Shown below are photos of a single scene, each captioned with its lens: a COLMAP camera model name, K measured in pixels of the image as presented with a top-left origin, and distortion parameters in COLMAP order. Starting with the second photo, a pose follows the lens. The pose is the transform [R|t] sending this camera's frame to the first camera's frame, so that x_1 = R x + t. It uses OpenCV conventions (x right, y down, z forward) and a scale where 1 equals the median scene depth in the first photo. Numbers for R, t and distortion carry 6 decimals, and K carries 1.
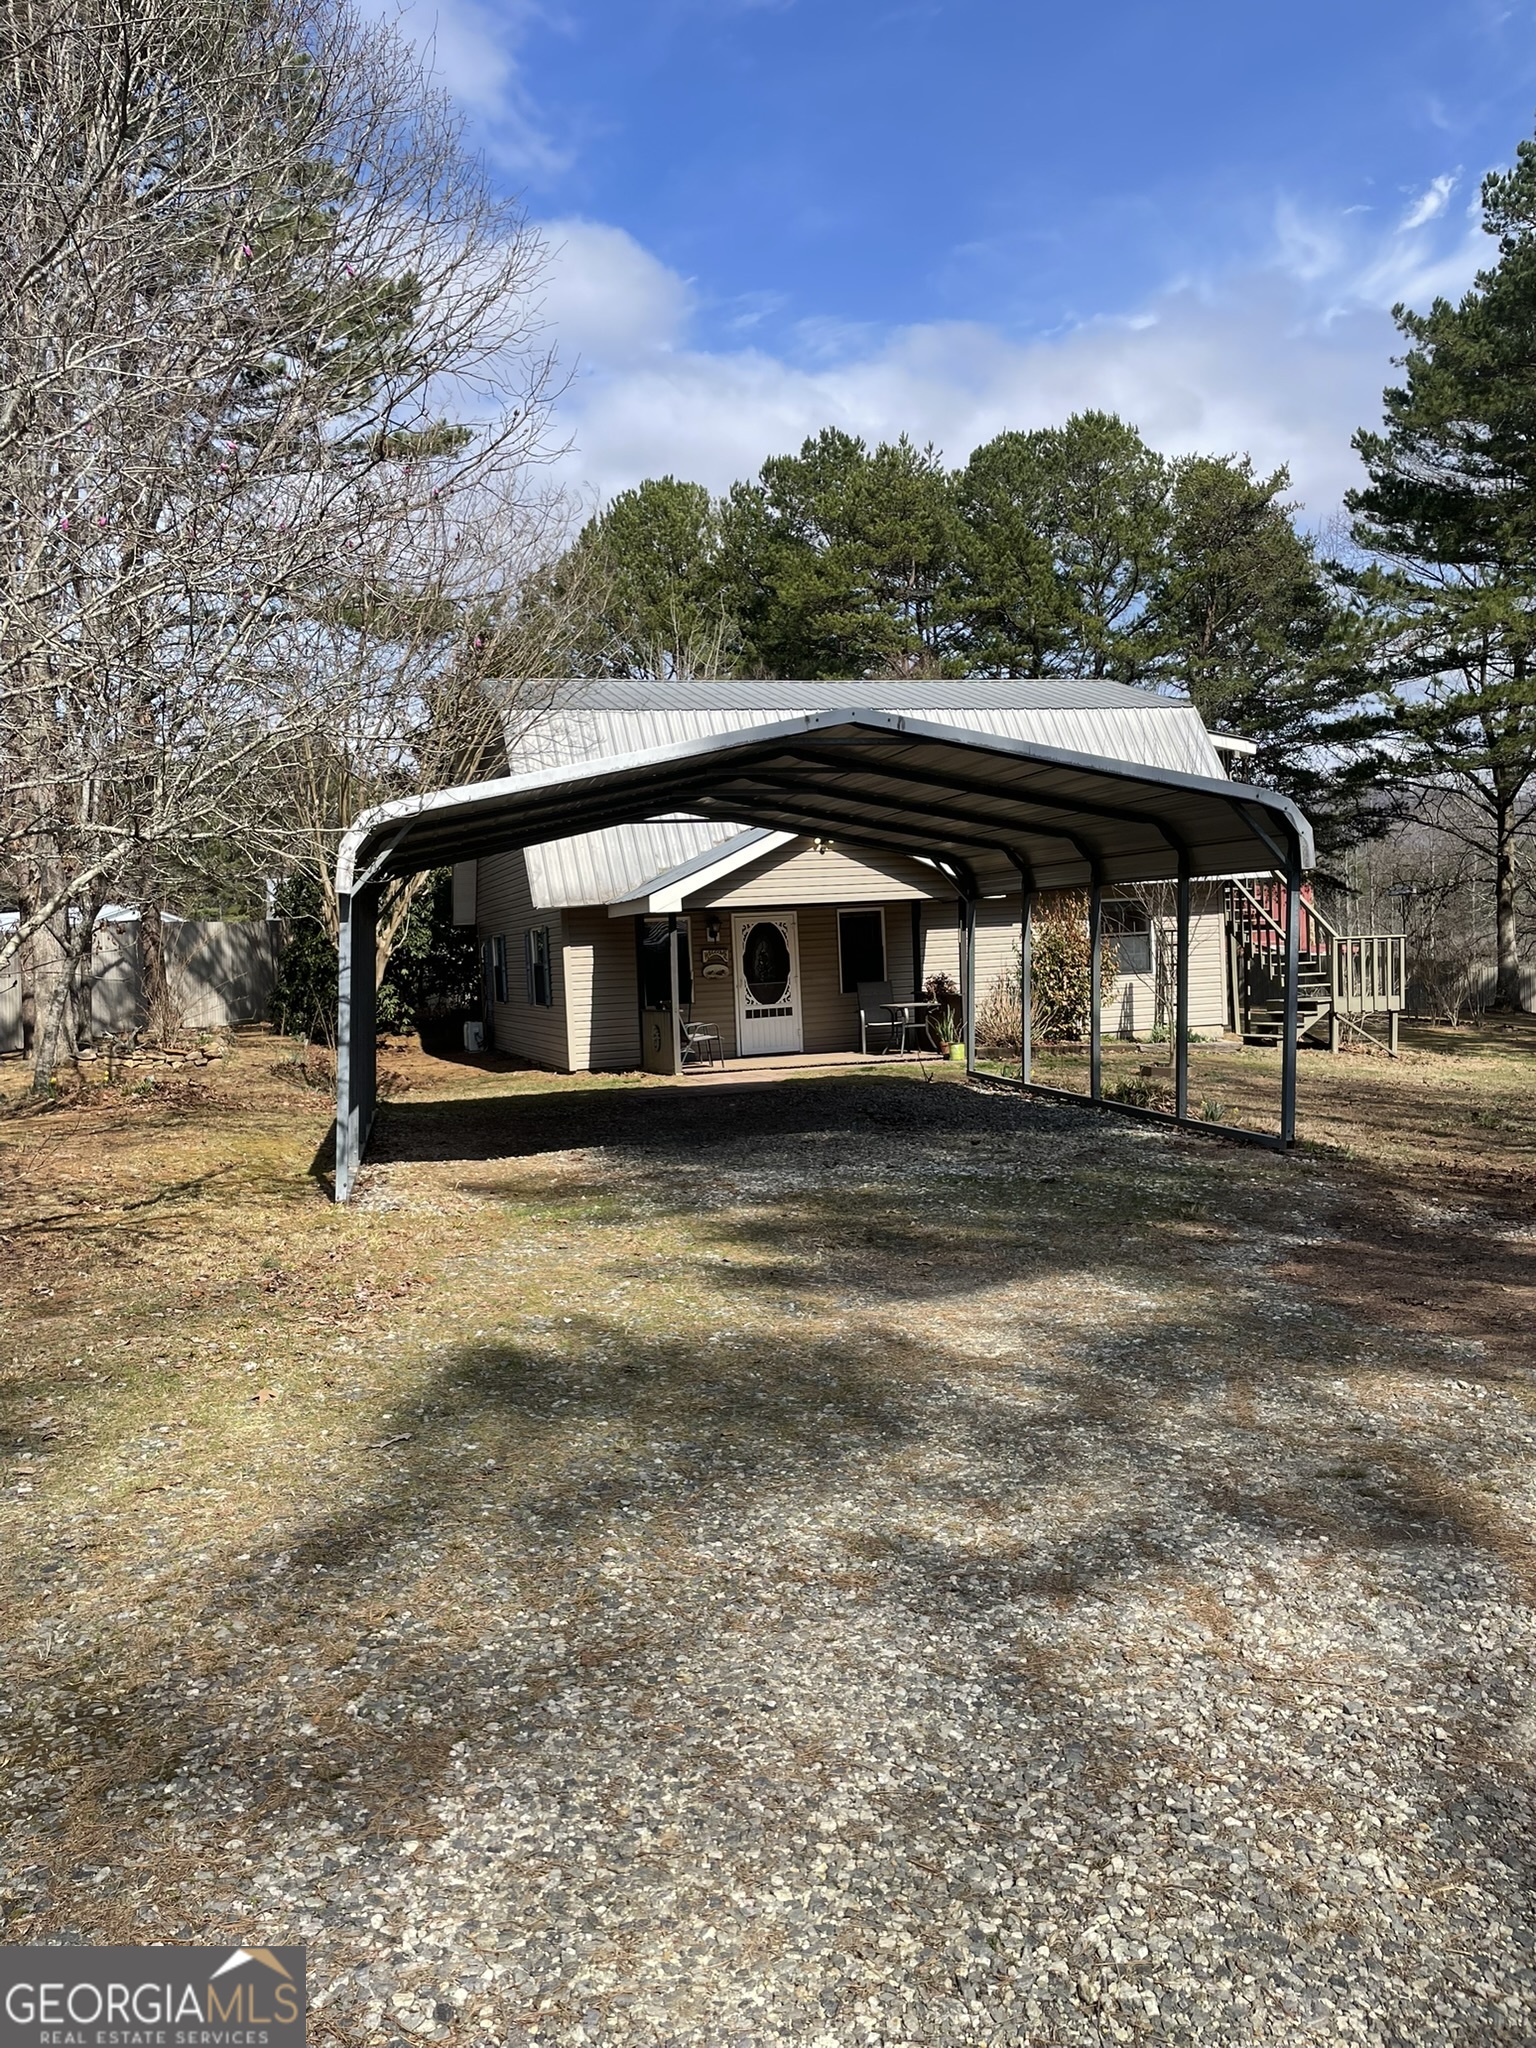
lens RADIAL K [[1517.2, 0, 763.6], [0, 1517.2, 1014.7], [0, 0, 1]] dist [0.079652, -0.109730]
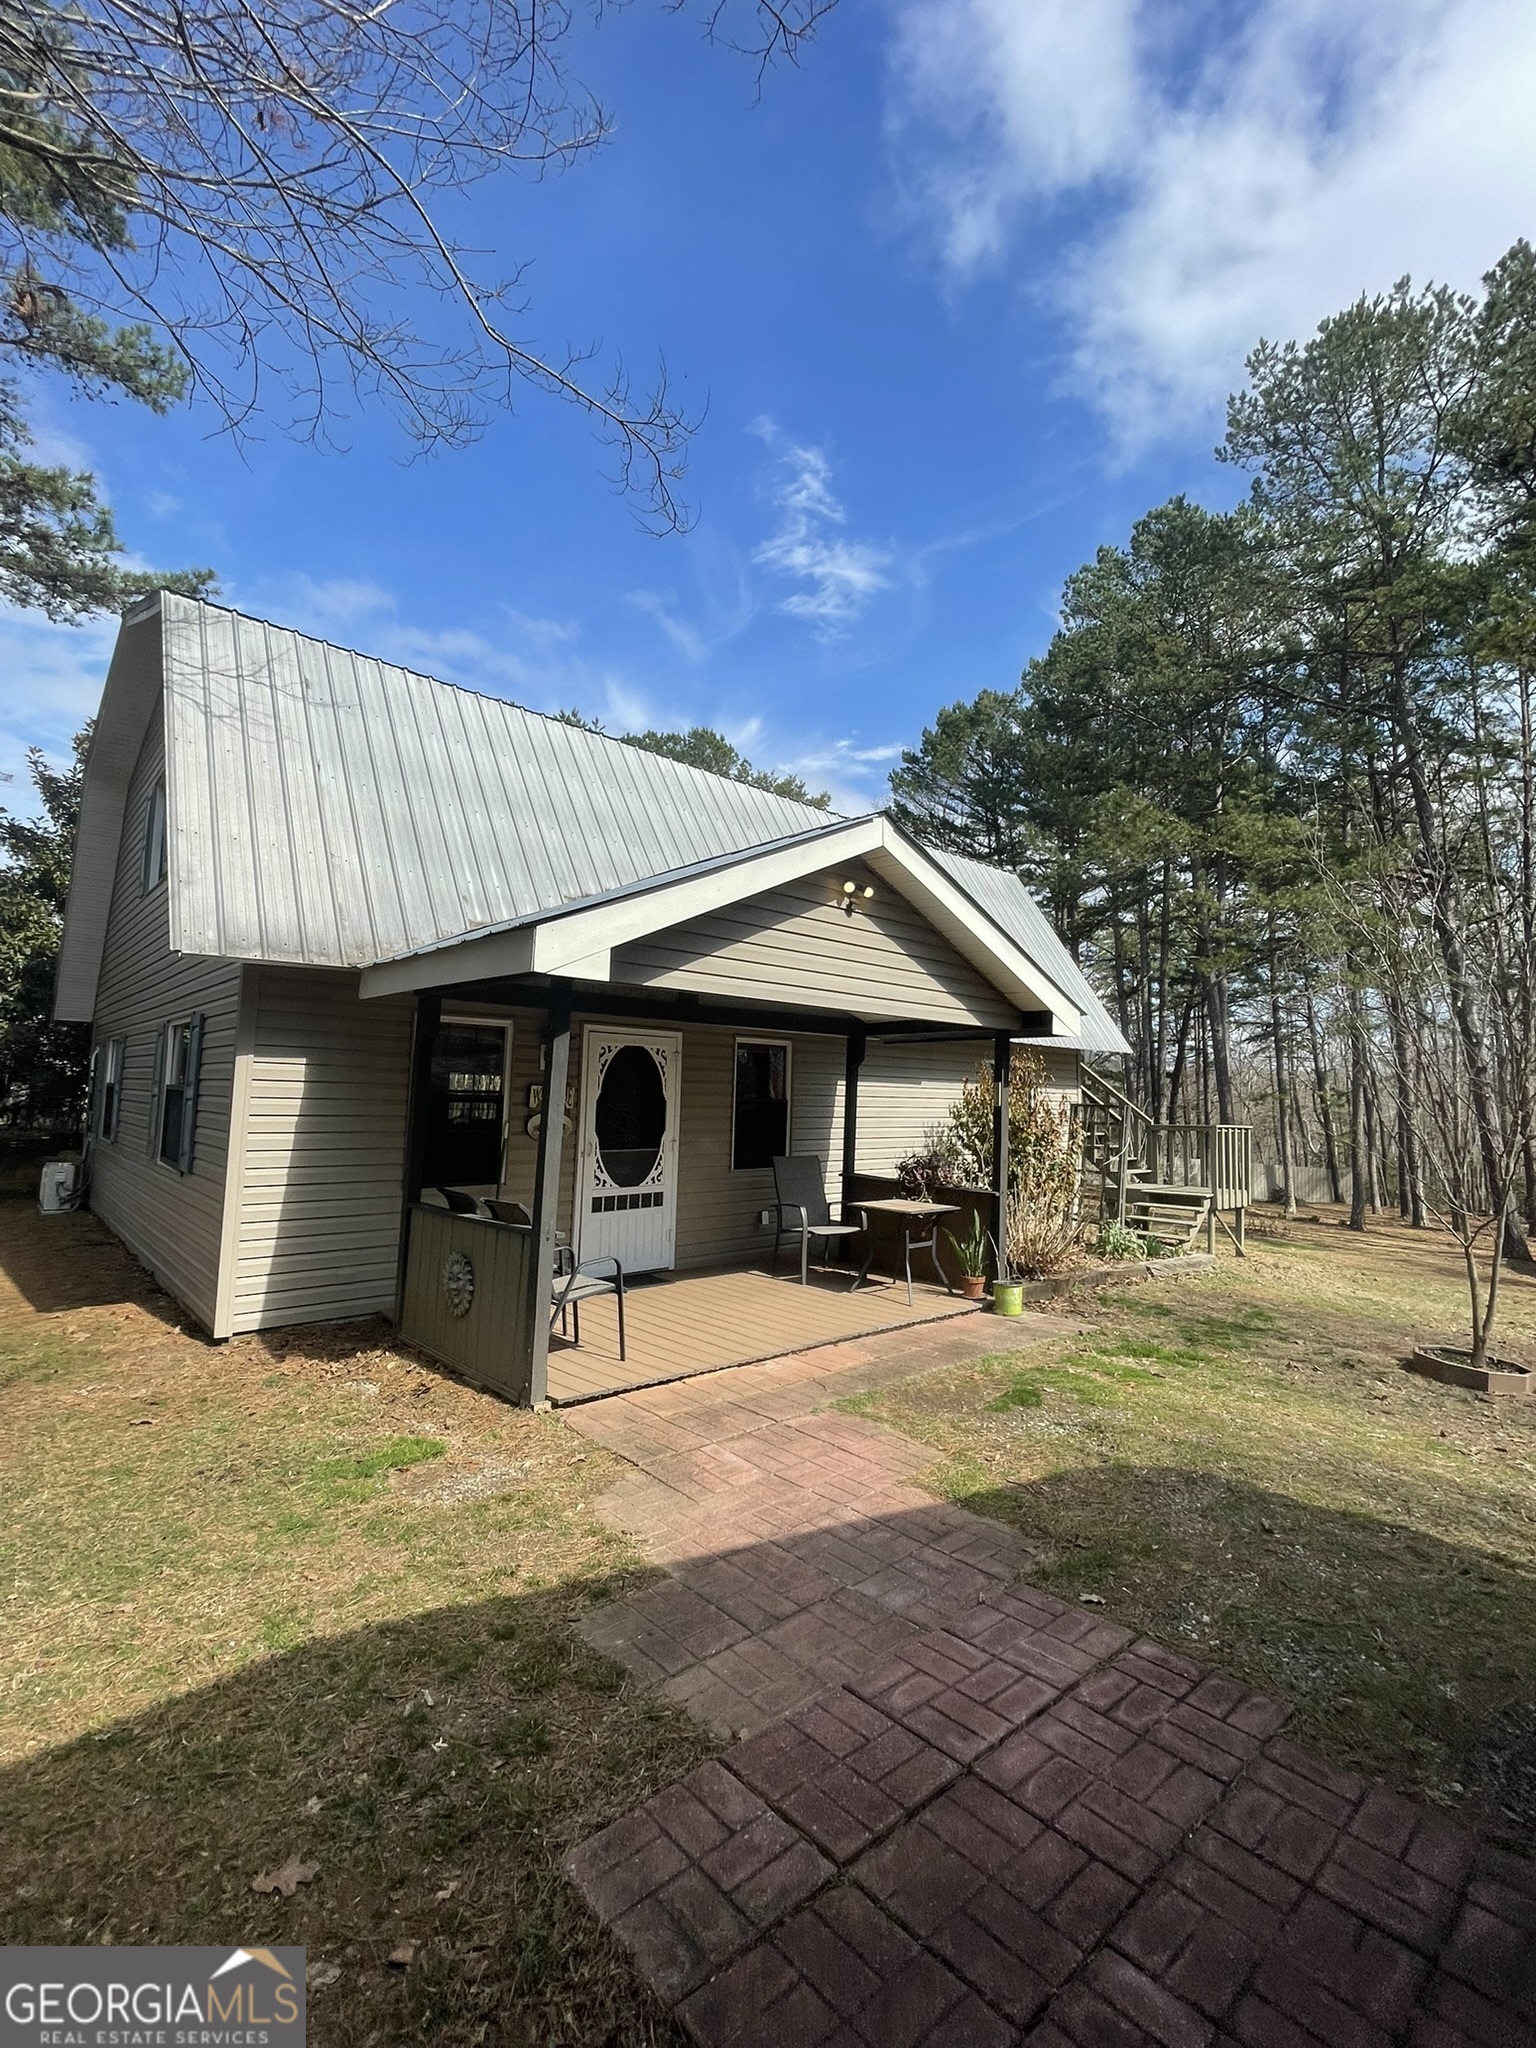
lens RADIAL K [[887.9, 0, 771.4], [0, 887.9, 1019.4], [0, 0, 1]] dist [0.001646, 0.000087]
pose [[0.909516, 0.108406, 0.401283, -0.090406], [-0.054685, 0.988208, -0.143018, -0.024601], [-0.412055, 0.108133, 0.904720, 0.666259]]
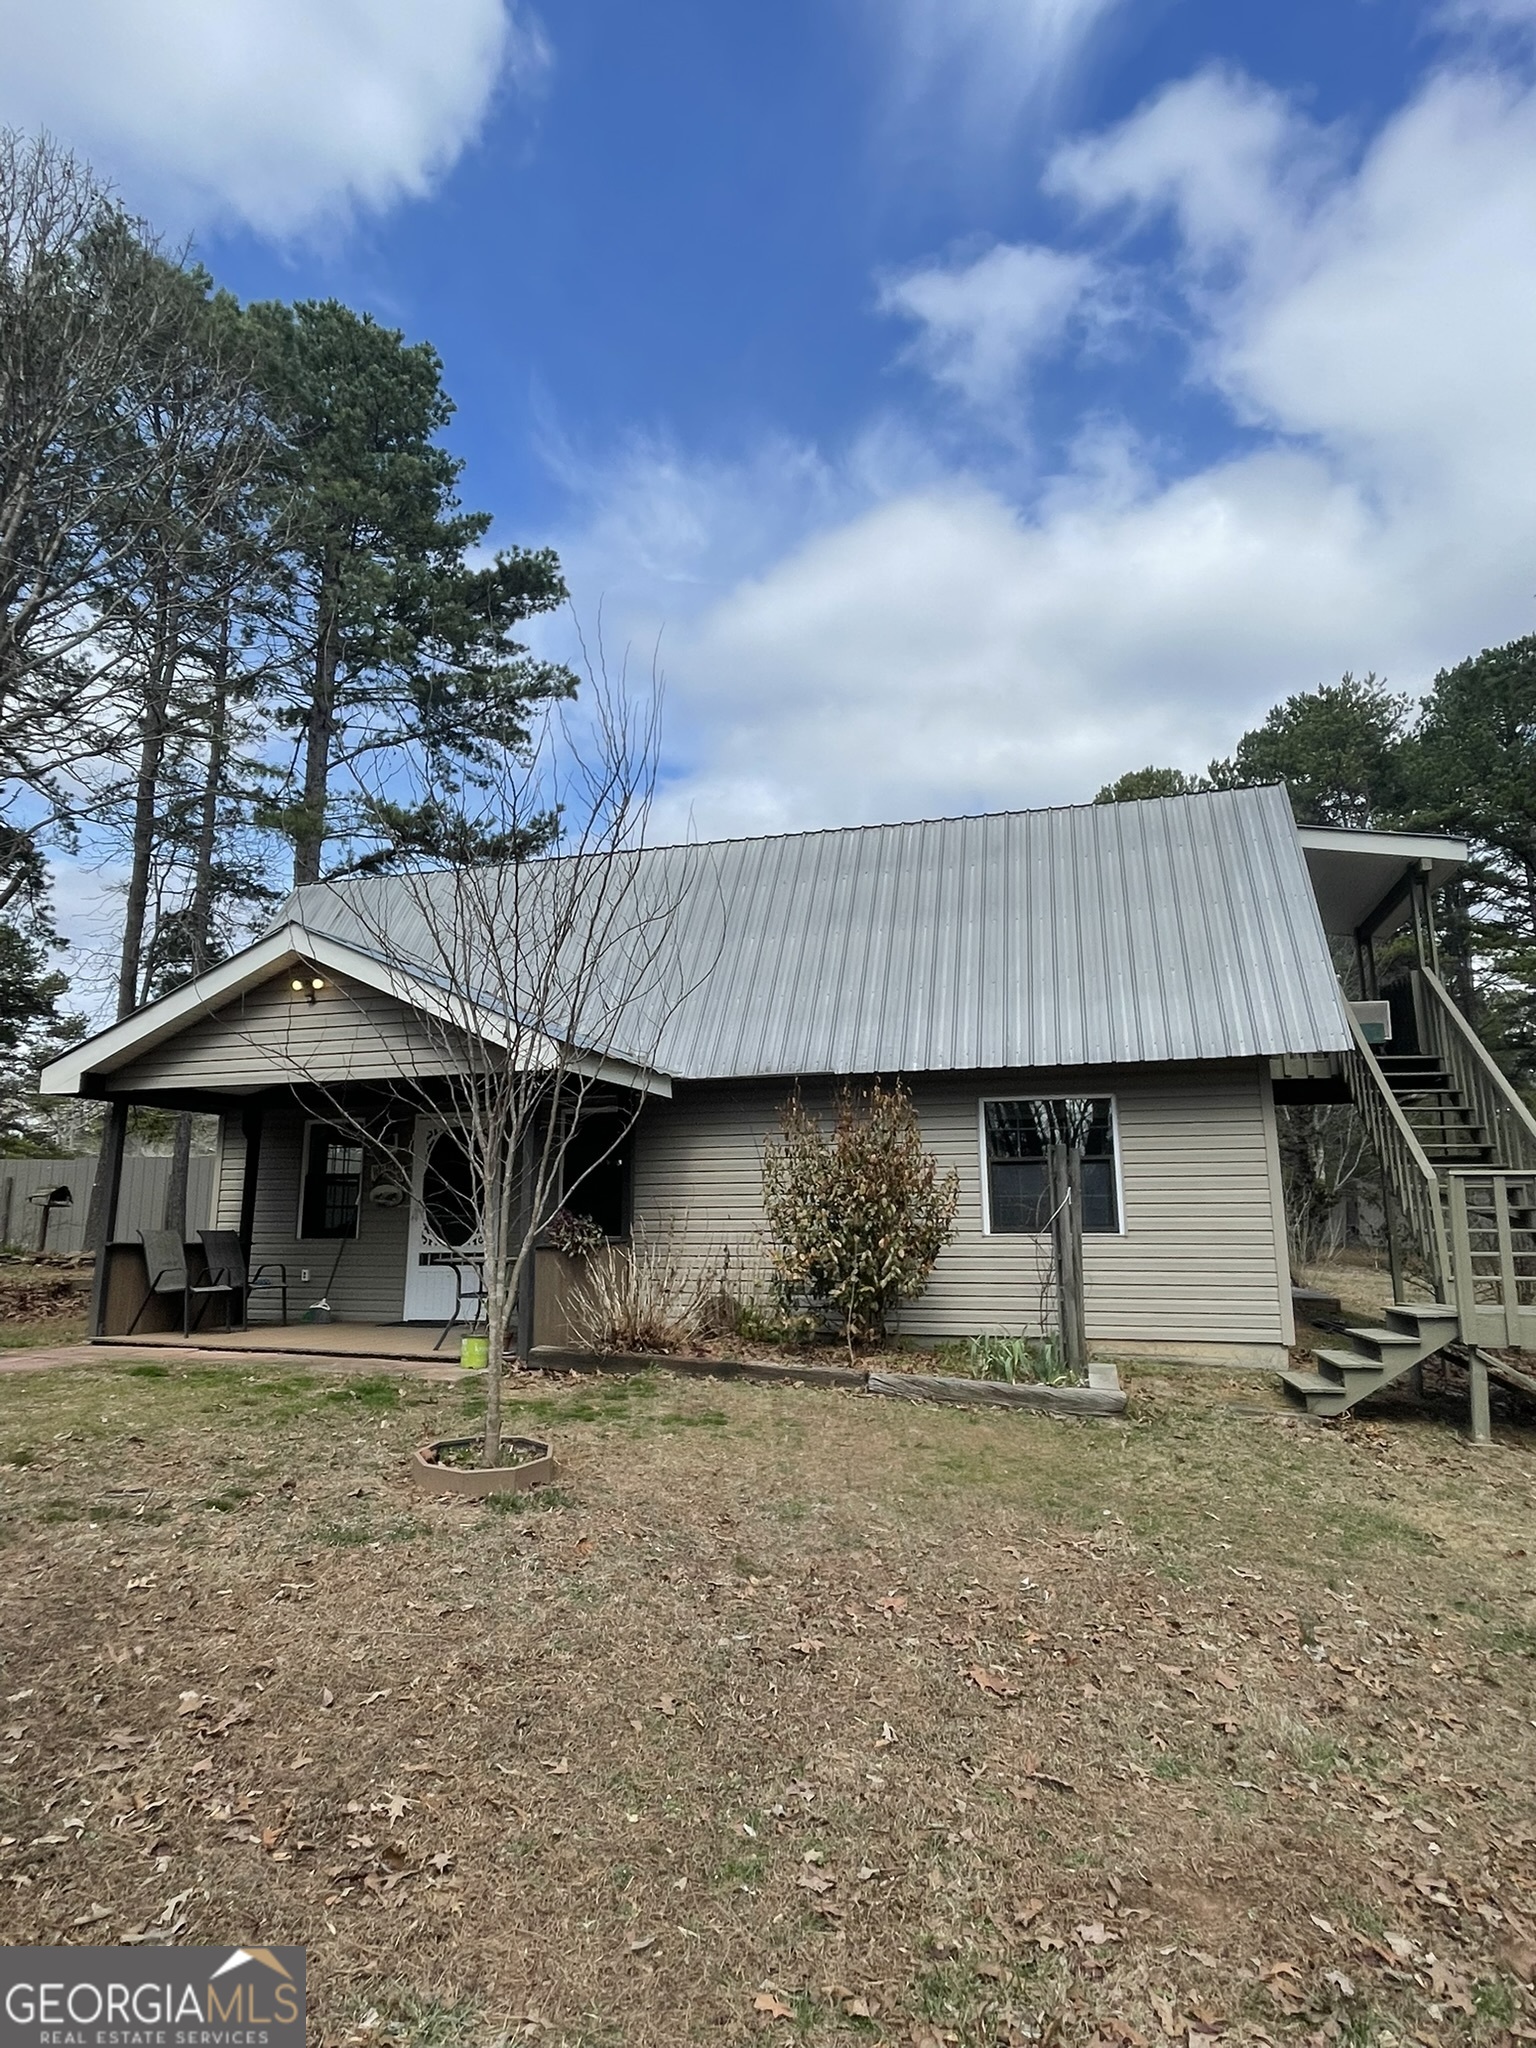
lens RADIAL K [[1127.2, 0, 765.7], [0, 1127.2, 1021.8], [0, 0, 1]] dist [-0.002556, 0.000139]
pose [[0.822712, -0.053806, -0.565907, 0.418898], [-0.067359, 0.979269, -0.191035, -0.018797], [0.564454, 0.195286, 0.802032, 0.650255]]
